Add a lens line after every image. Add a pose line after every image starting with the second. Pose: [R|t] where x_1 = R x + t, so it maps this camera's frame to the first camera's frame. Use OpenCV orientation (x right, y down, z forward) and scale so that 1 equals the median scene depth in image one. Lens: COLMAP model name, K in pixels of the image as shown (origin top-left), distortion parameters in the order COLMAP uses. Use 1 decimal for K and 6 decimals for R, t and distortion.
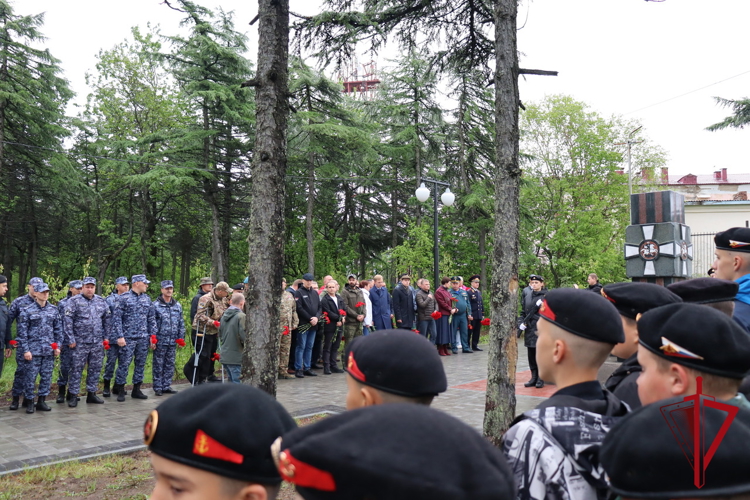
lens RADIAL K [[692.1, 0, 375.0], [0, 692.1, 250.0], [0, 0, 1]] dist [-0.074258, -0.001143]
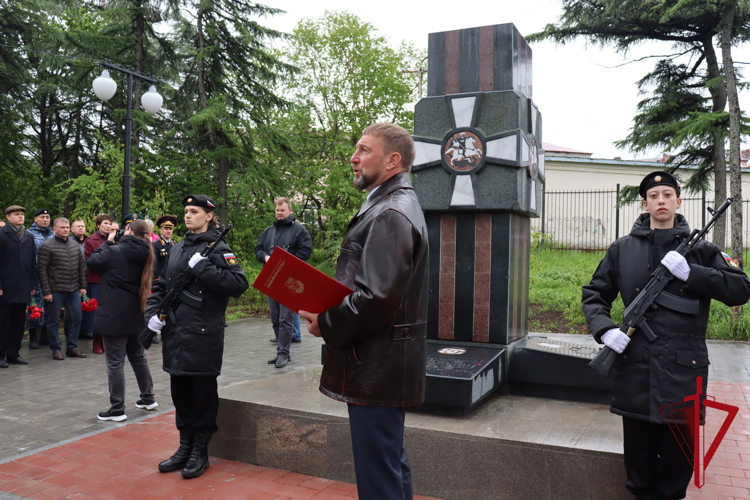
lens RADIAL K [[653.1, 0, 375.0], [0, 653.1, 250.0], [0, 0, 1]] dist [-0.110082, 0.000423]
pose [[0.955501, 0.024864, 0.293939, 0.221506], [-0.039963, 0.998166, 0.045471, 0.047712], [-0.292270, -0.055194, 0.954742, 0.605677]]
